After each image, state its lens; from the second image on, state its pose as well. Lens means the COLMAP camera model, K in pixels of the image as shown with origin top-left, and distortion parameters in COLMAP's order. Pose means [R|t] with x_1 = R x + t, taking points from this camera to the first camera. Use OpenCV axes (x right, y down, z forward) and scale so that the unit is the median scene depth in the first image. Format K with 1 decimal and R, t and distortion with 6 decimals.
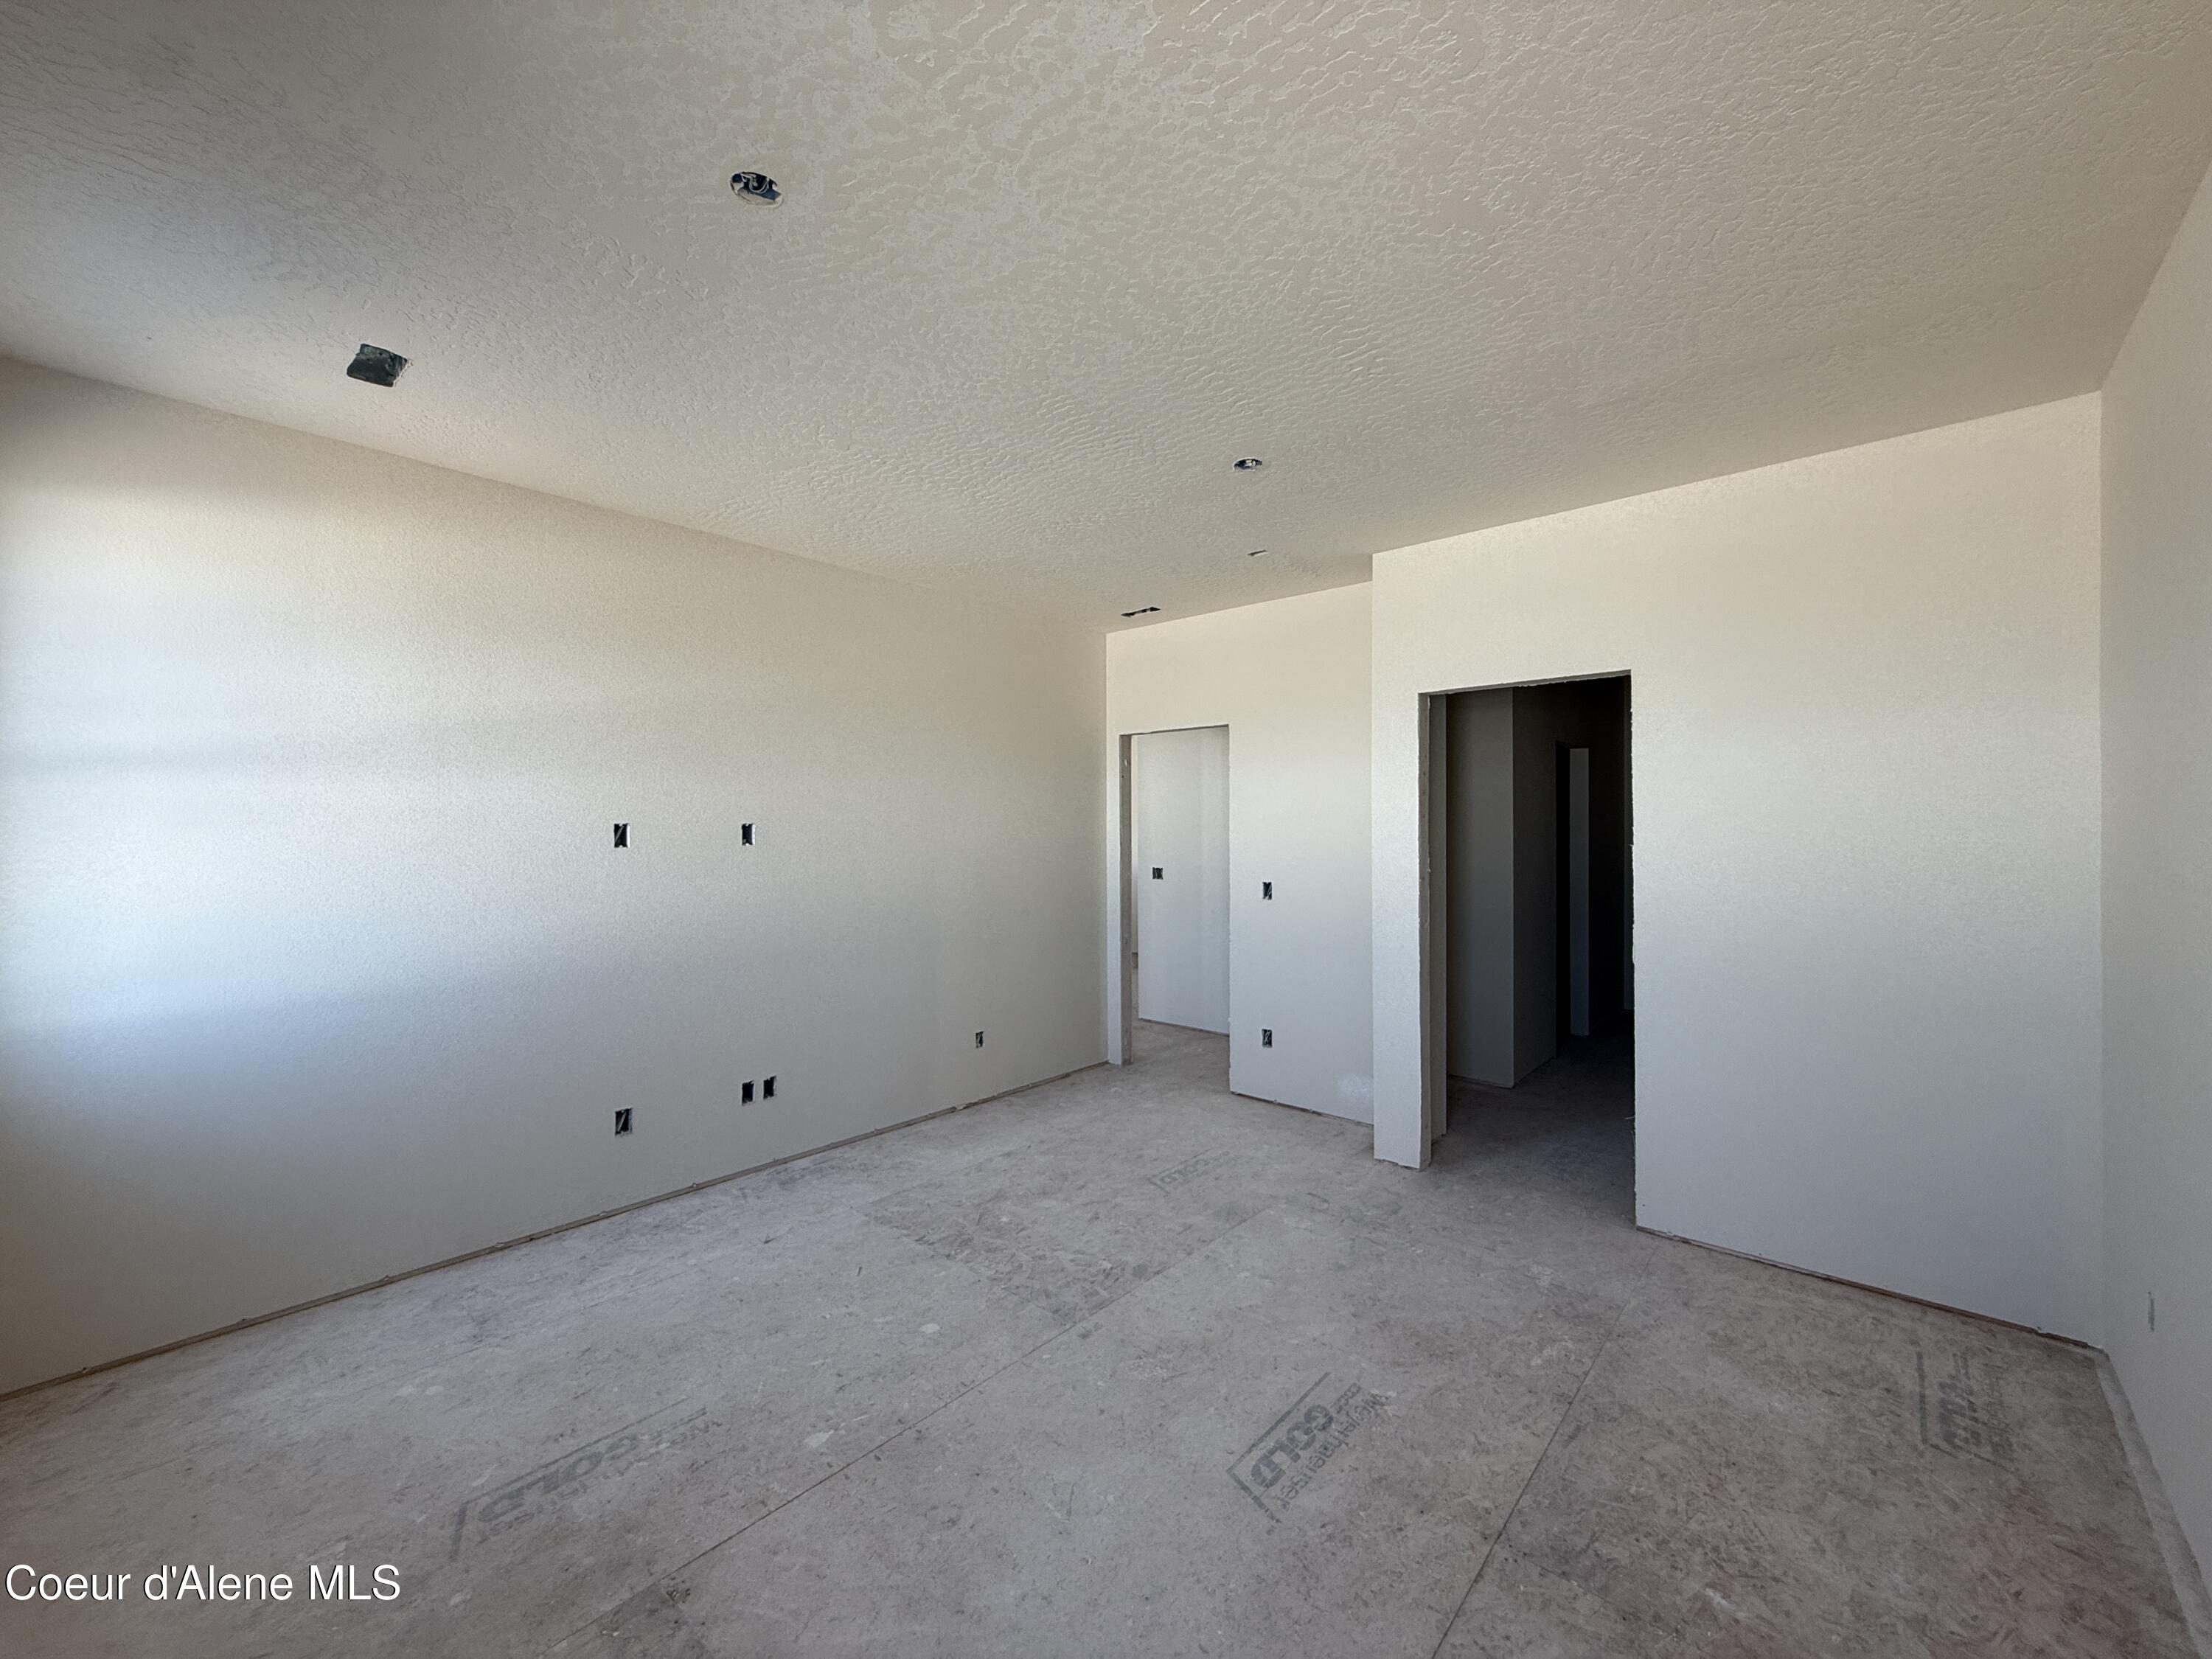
lens RADIAL K [[880.6, 0, 1105.5], [0, 880.6, 828.1], [0, 0, 1]] dist [-0.000755, 0.000104]
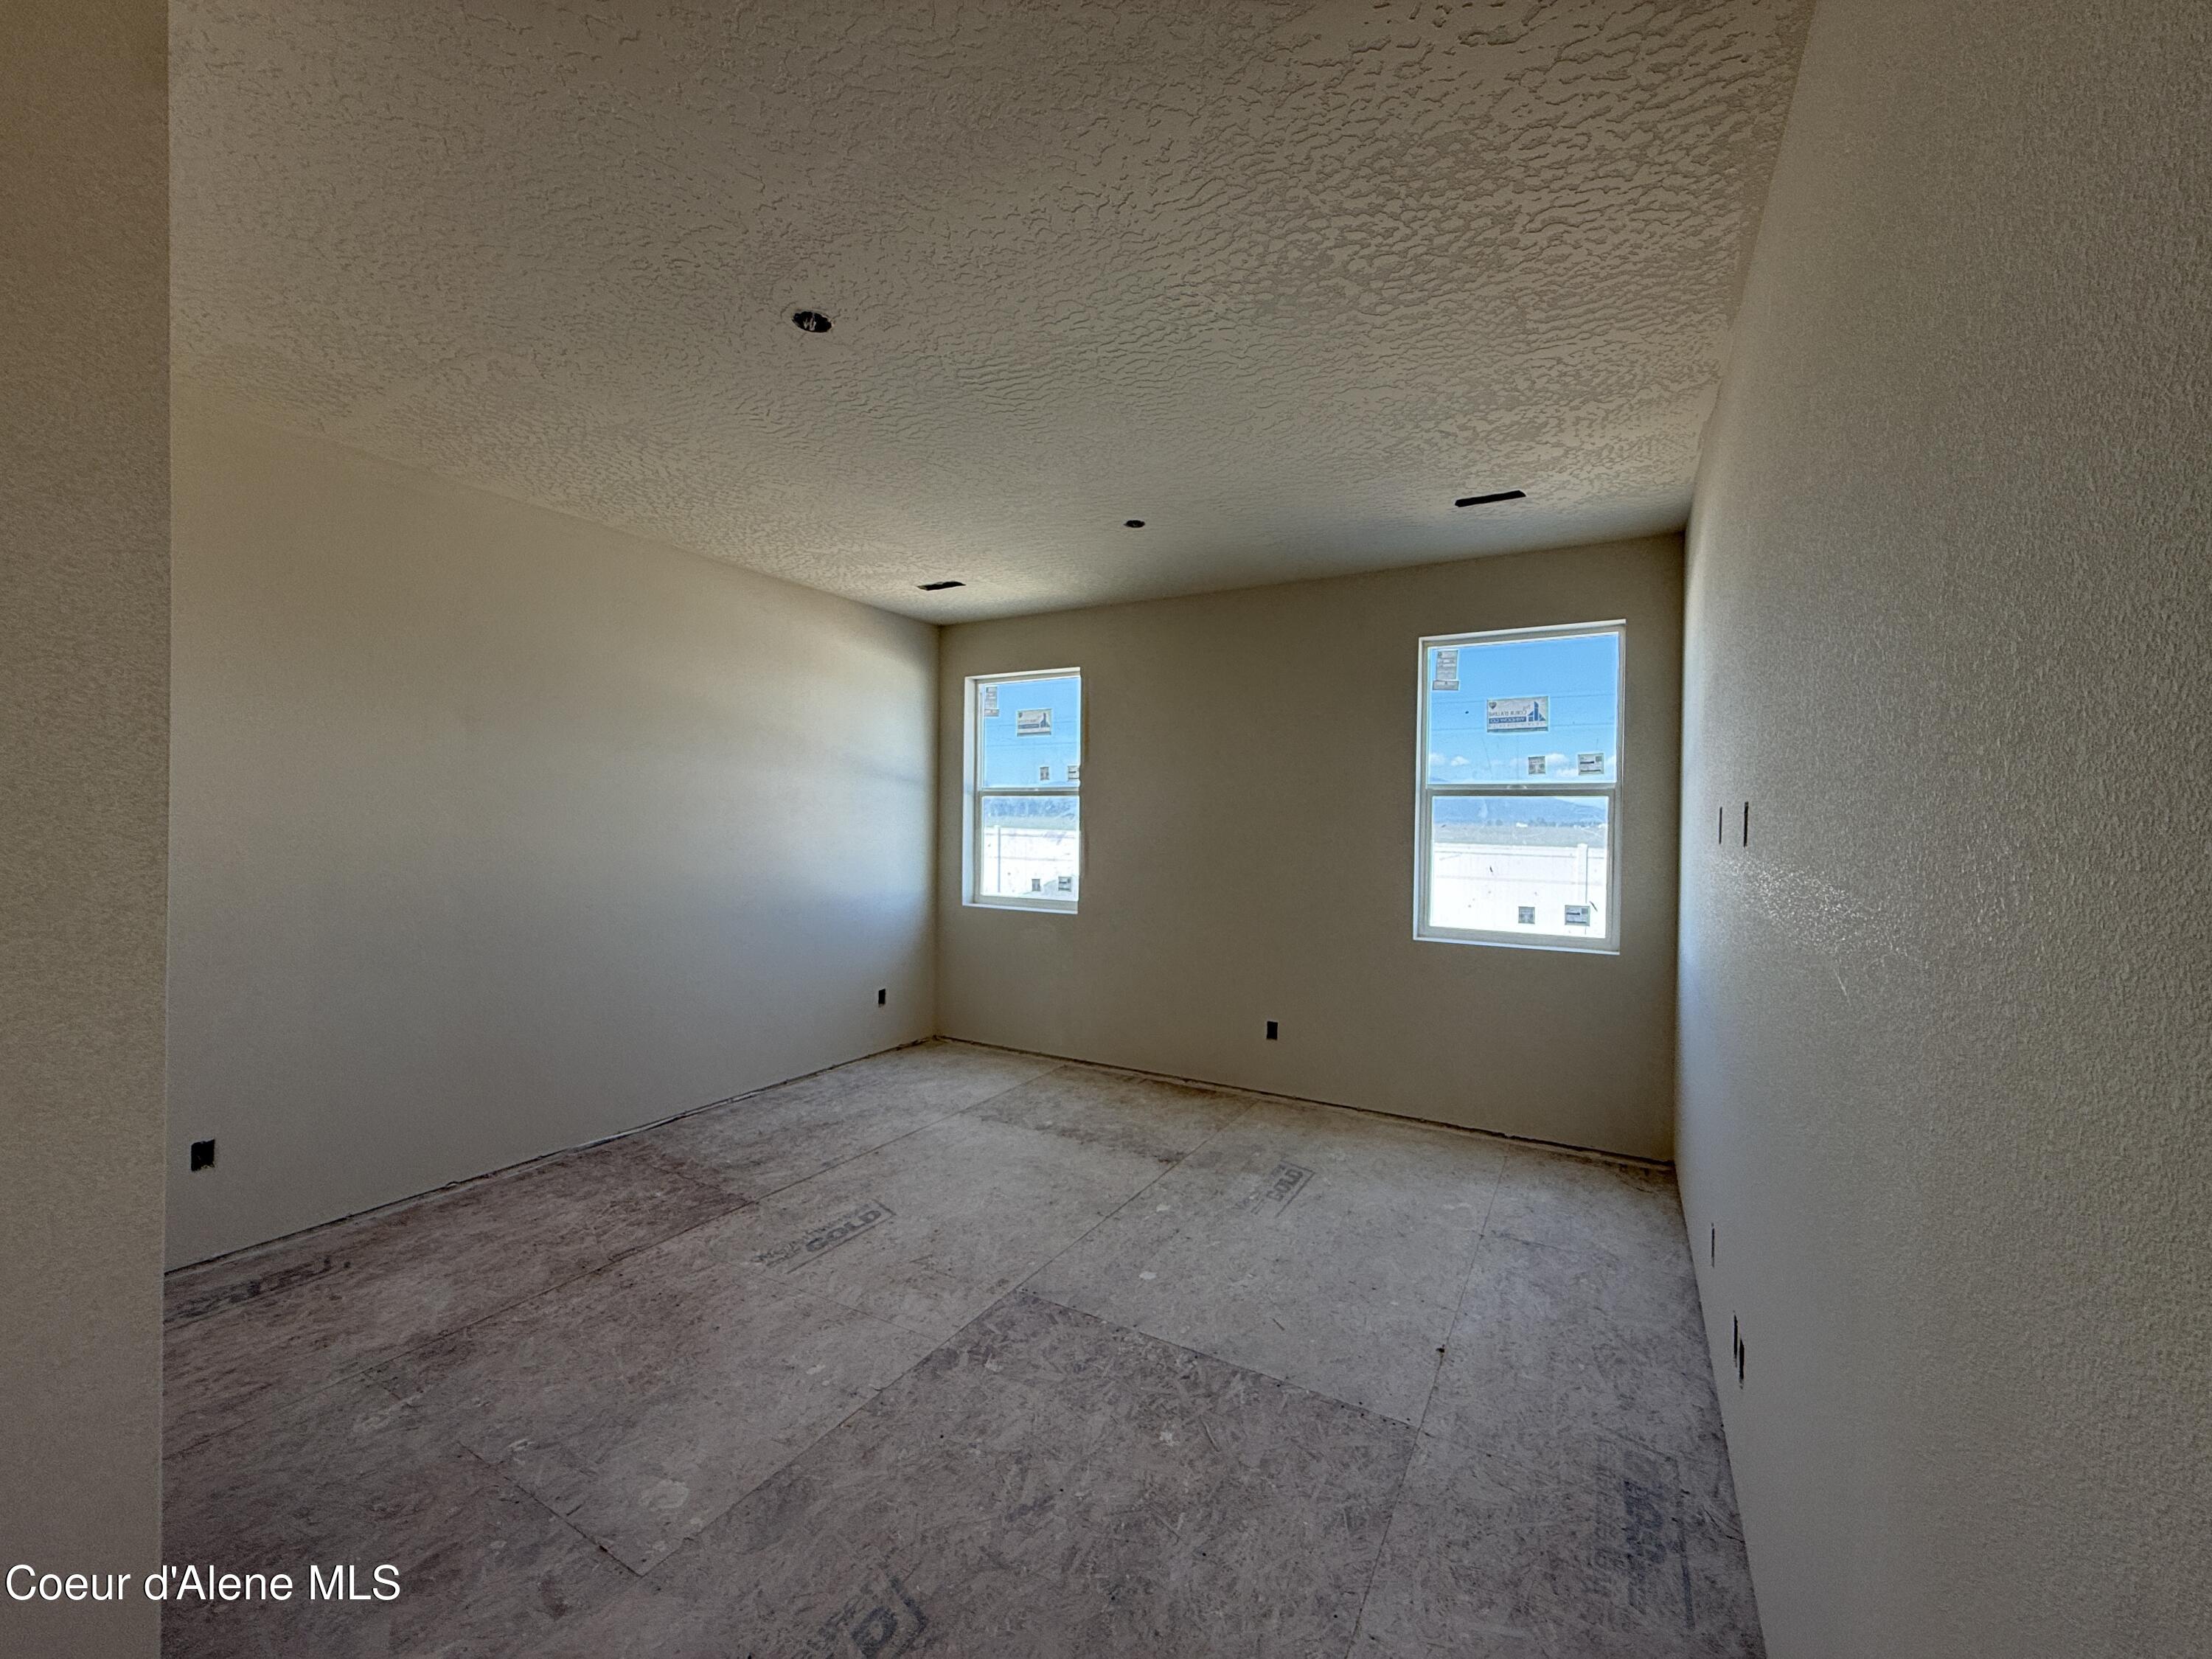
lens RADIAL K [[880.6, 0, 1106.3], [0, 880.6, 832.6], [0, 0, 1]] dist [-0.000755, 0.000104]
pose [[-0.979413, -0.007702, -0.201719, 0.081522], [-0.010727, 0.999846, 0.013906, 0.013276], [0.201581, 0.015784, -0.979345, 2.304464]]
